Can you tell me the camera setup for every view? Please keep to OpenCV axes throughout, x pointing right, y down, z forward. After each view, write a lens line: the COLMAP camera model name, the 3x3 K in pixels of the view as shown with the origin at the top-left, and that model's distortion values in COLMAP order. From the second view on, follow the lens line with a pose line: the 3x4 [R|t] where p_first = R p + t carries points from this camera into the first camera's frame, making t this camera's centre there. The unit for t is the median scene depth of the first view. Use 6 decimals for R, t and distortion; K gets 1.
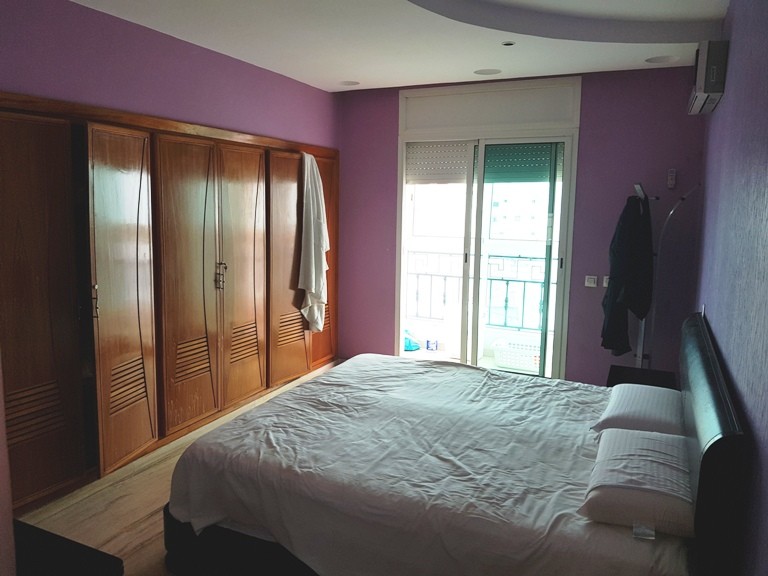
lens RADIAL K [[591.0, 0, 382.8], [0, 591.0, 281.7], [0, 0, 1]] dist [0.035800, -0.004706]
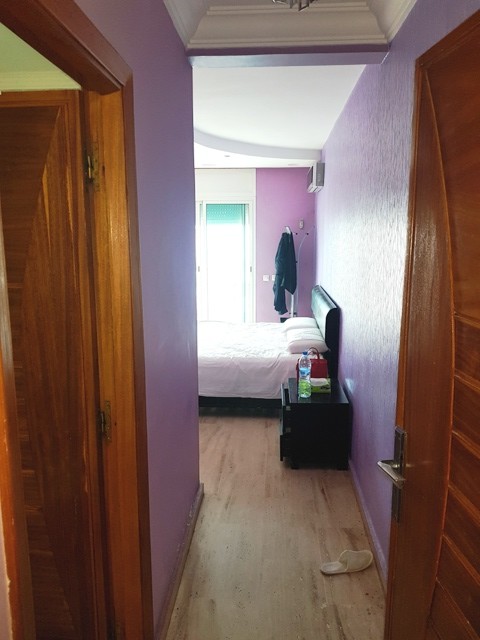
lens RADIAL K [[492.5, 0, 239.5], [0, 492.5, 321.9], [0, 0, 1]] dist [0.035800, -0.004706]
pose [[0.937856, -0.069115, 0.340071, -0.304111], [0.055216, 0.997202, 0.050391, 0.061040], [-0.342603, -0.028482, 0.939049, -0.503183]]
